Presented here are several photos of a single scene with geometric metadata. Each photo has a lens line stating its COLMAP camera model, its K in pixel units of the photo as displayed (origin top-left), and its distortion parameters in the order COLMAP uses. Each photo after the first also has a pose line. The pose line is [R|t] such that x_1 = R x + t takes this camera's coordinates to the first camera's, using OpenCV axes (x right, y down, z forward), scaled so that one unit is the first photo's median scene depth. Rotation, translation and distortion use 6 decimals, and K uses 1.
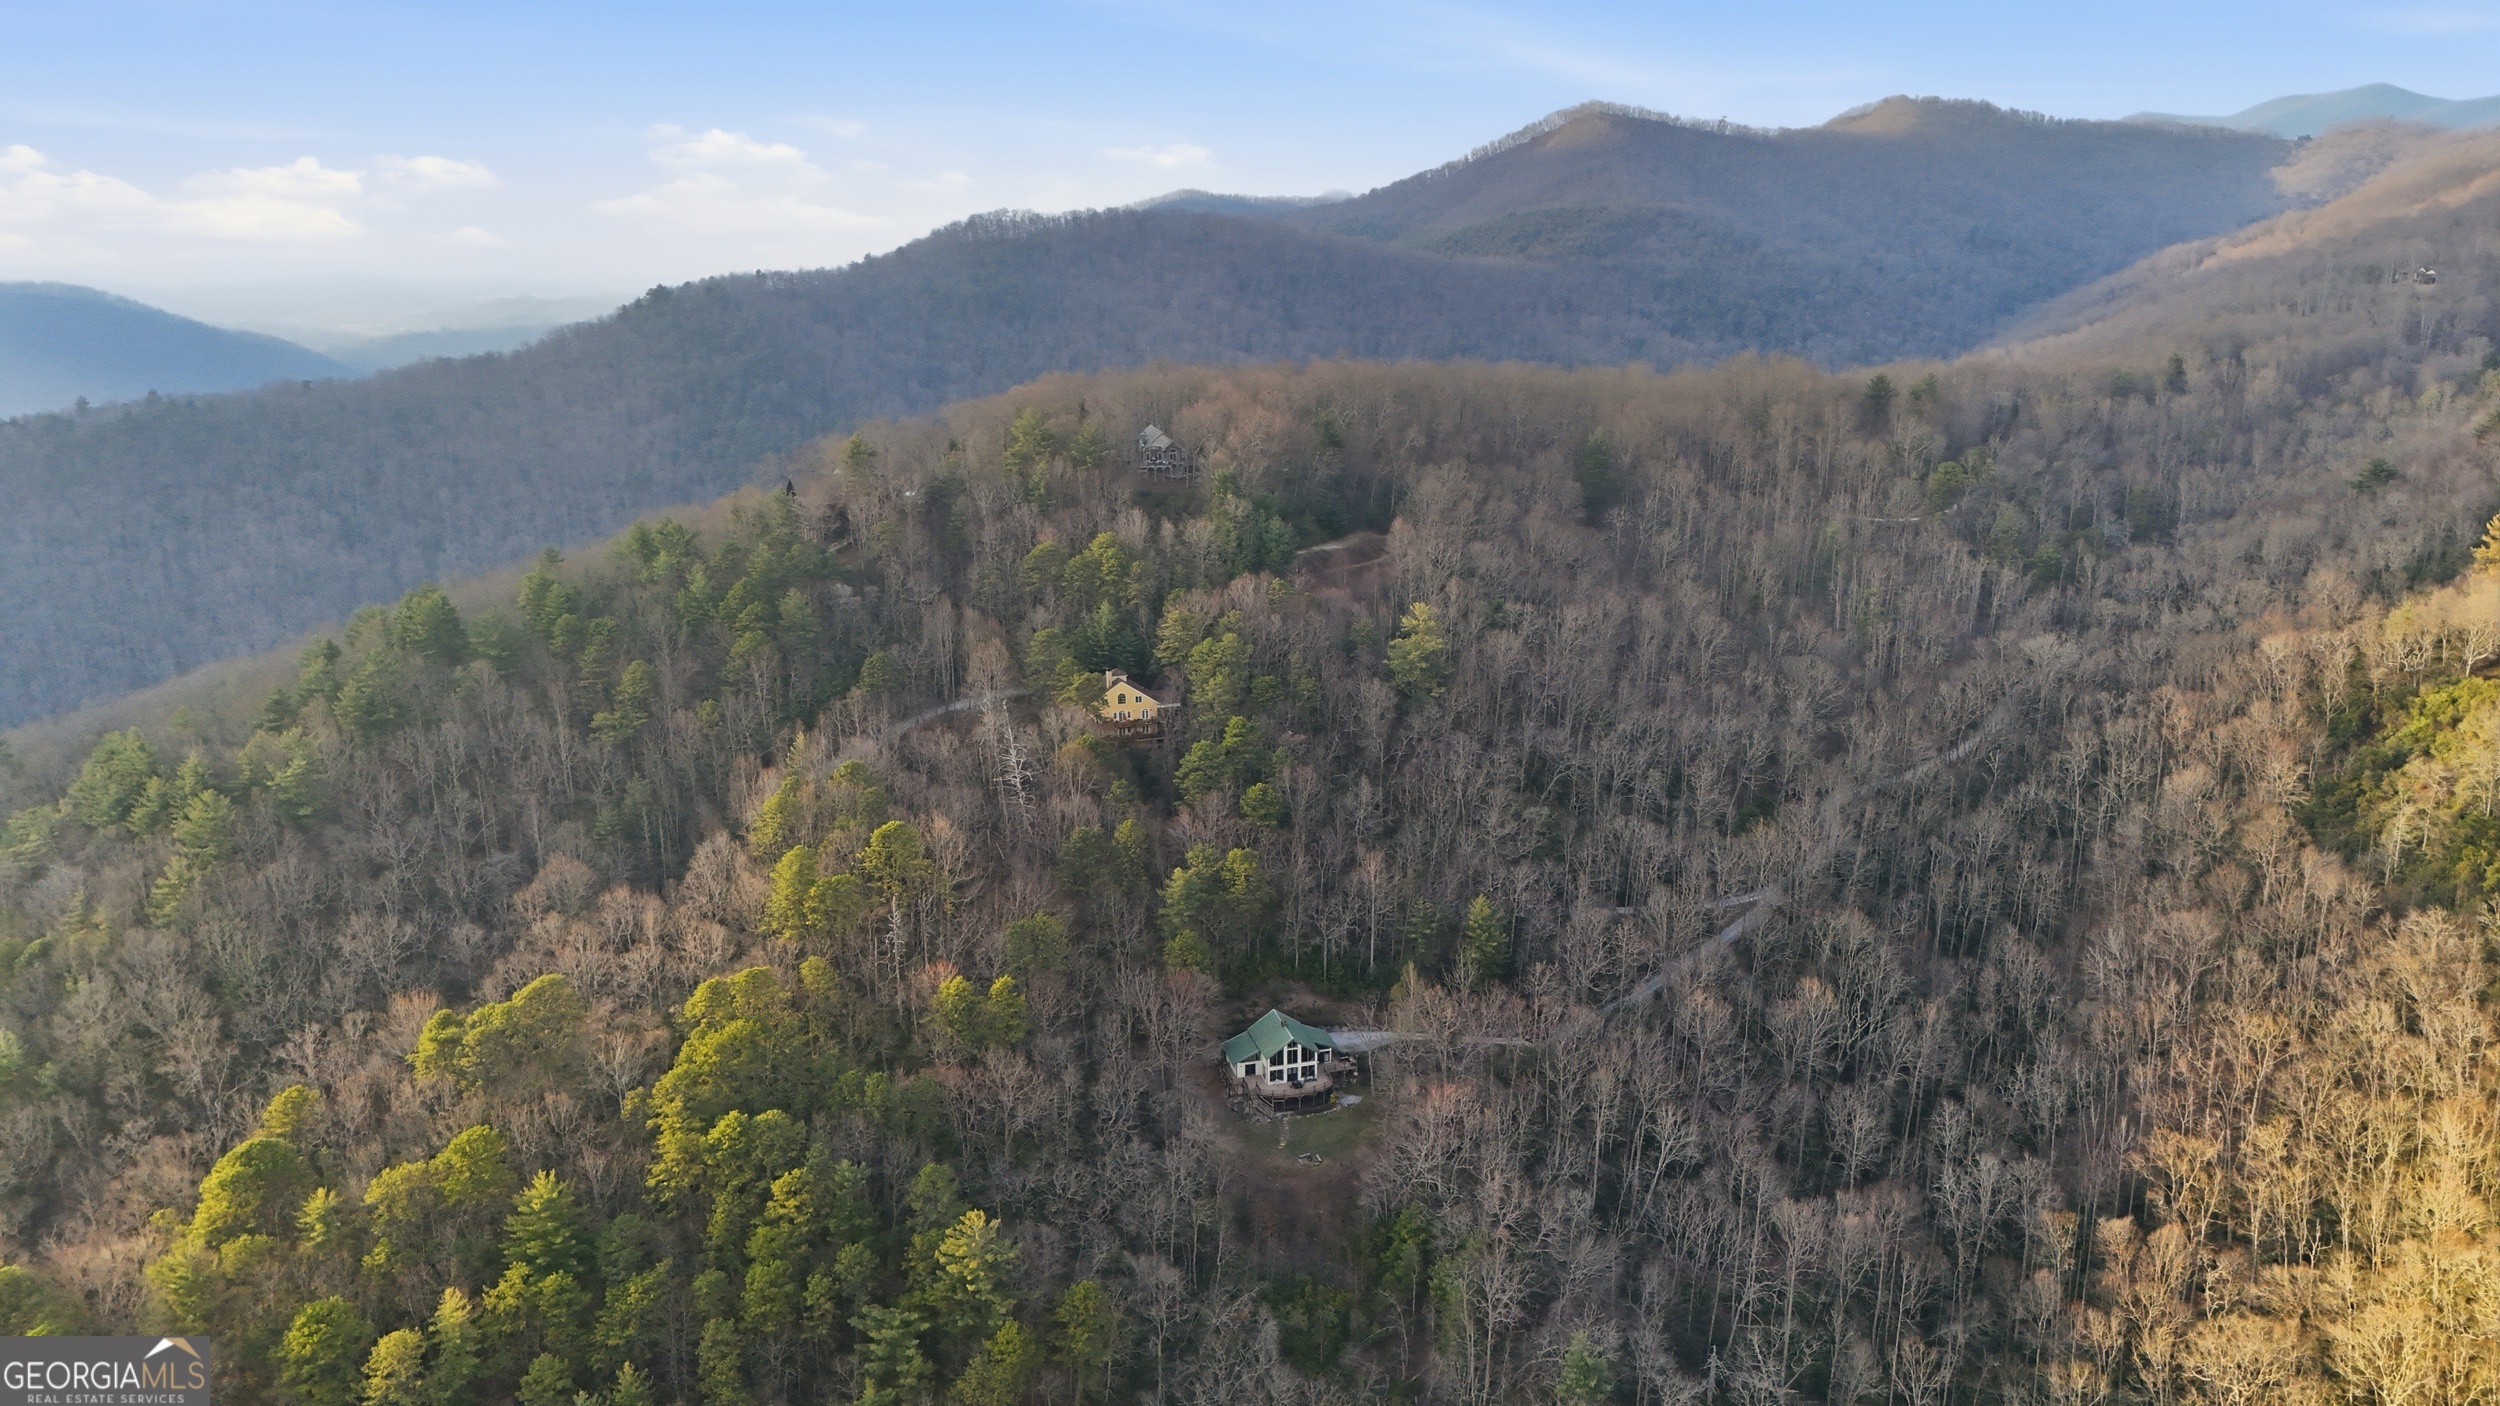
lens RADIAL K [[1832.6, 0, 1250.0], [0, 1832.6, 714.1], [0, 0, 1]] dist [0.050787, -0.041600]
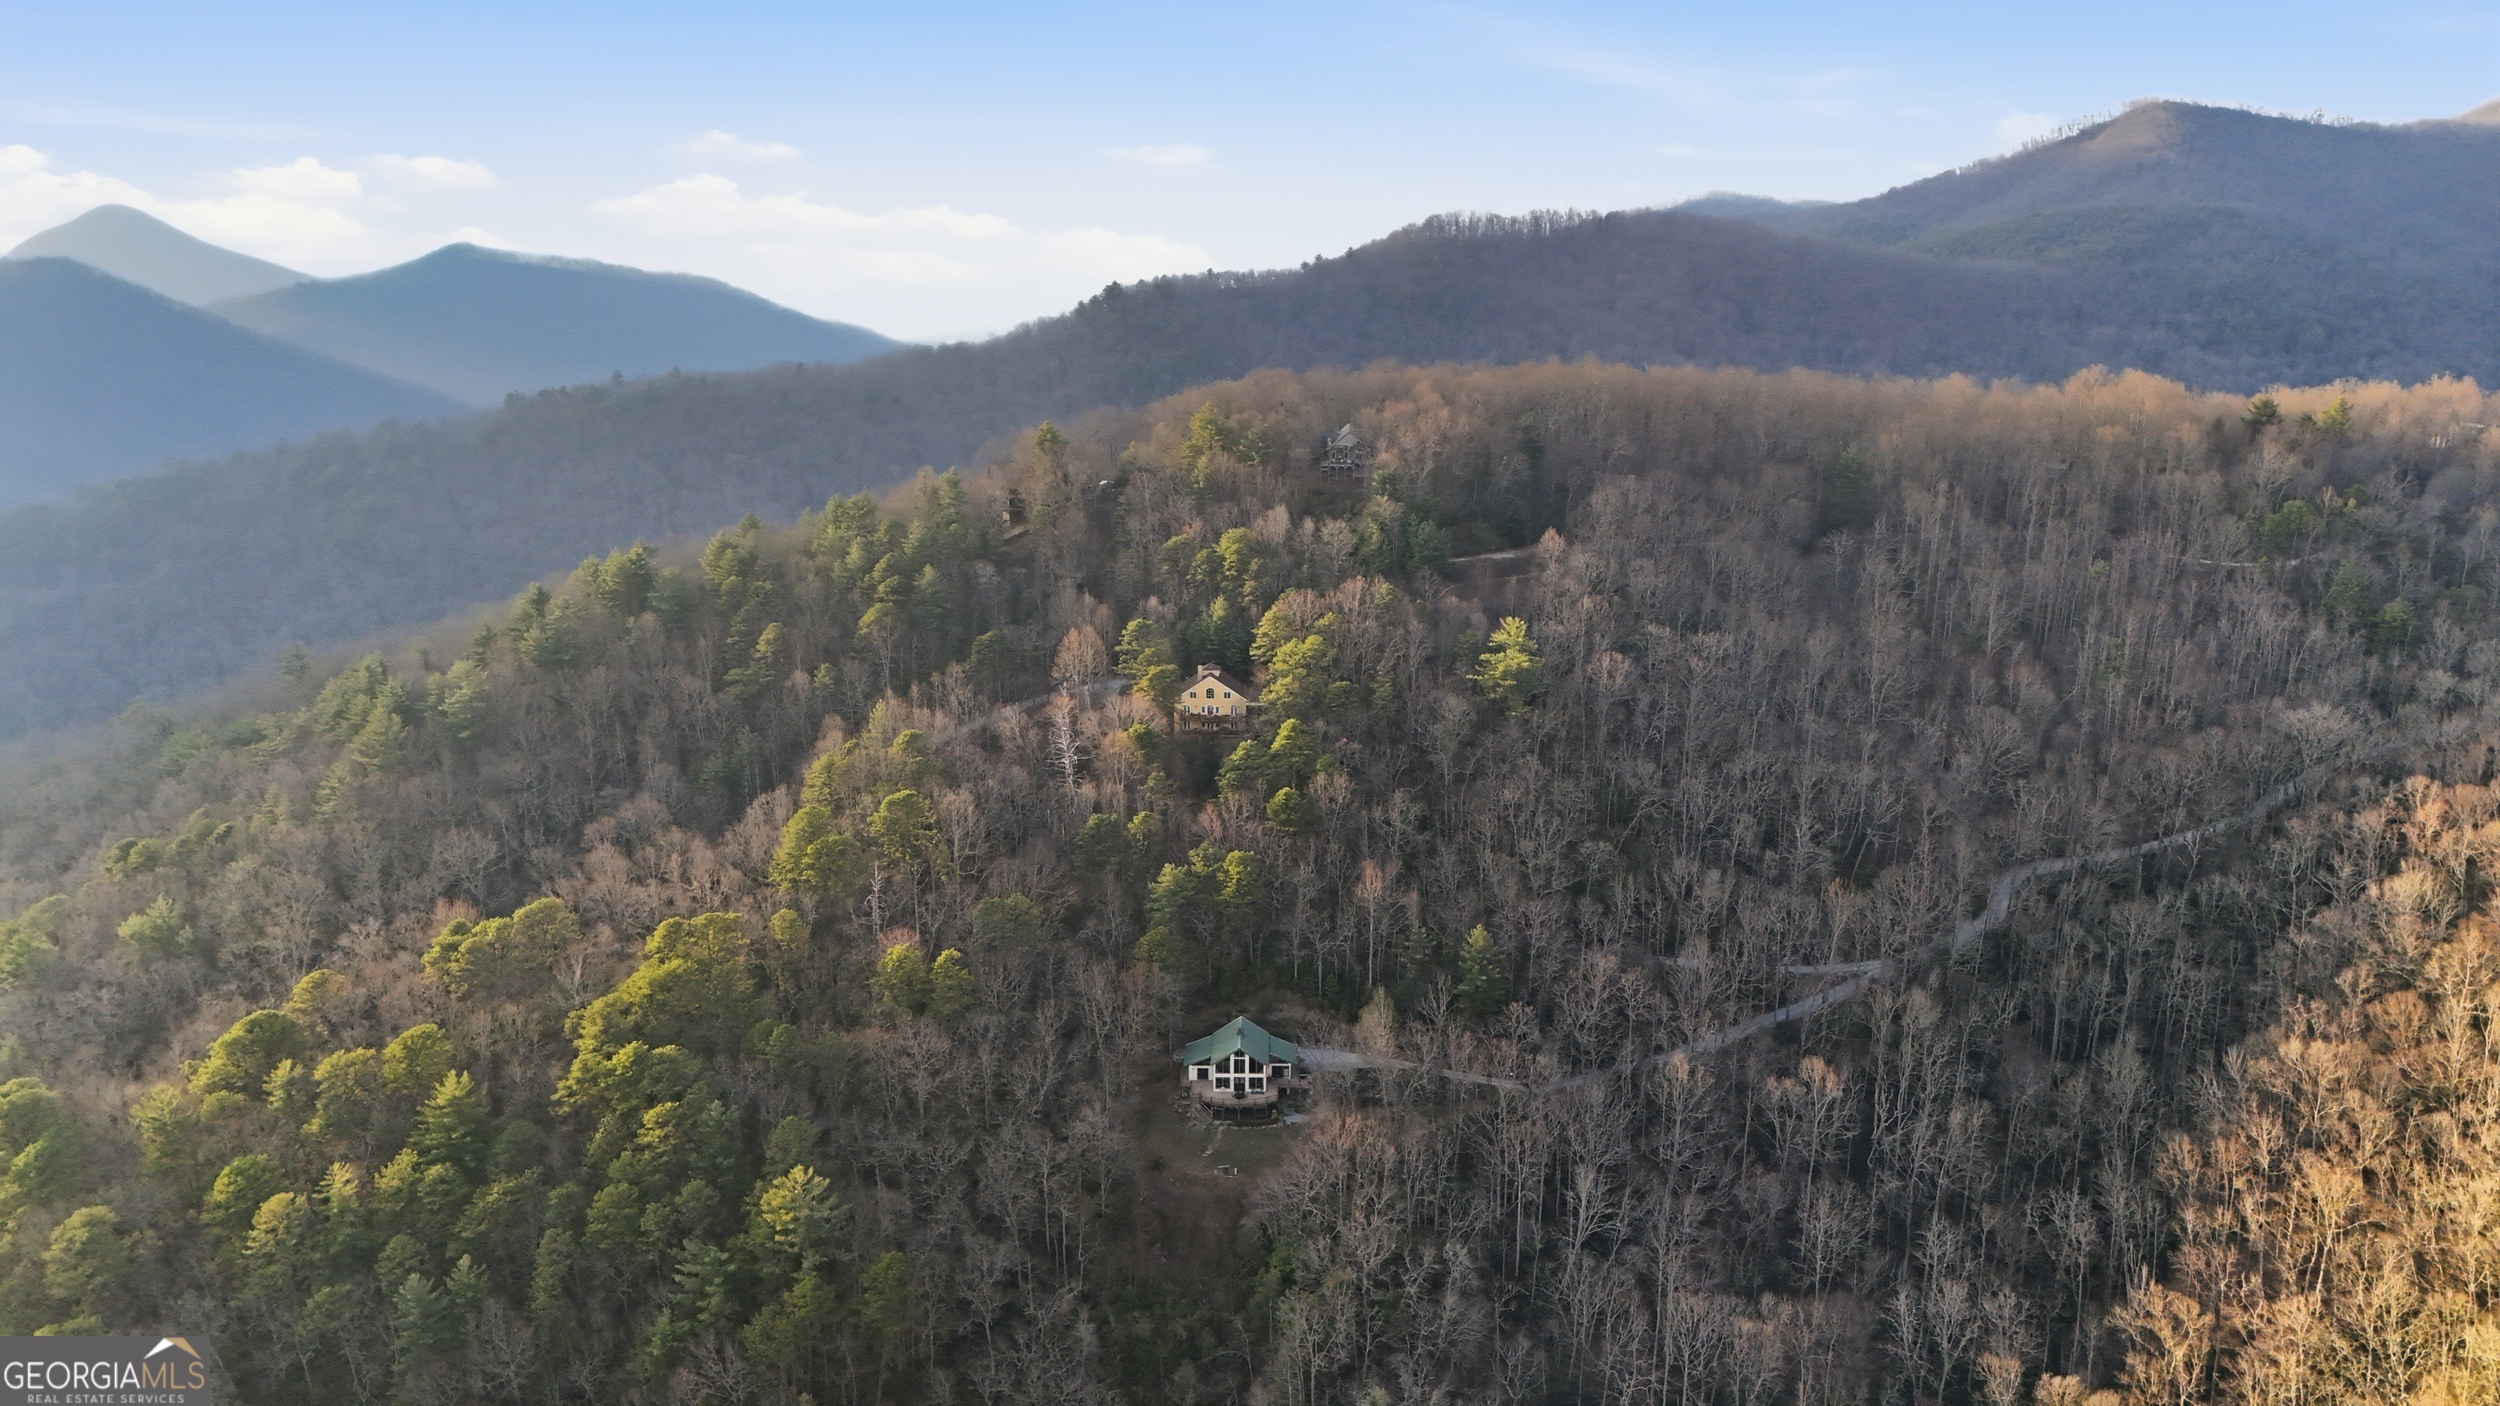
lens RADIAL K [[1832.6, 0, 1254.3], [0, 1832.6, 685.8], [0, 0, 1]] dist [0.050787, -0.041600]
pose [[0.956150, 0.076062, -0.282827, 0.290366], [-0.080368, 0.996759, -0.003634, -0.013066], [0.281634, 0.026204, 0.959164, 0.053780]]
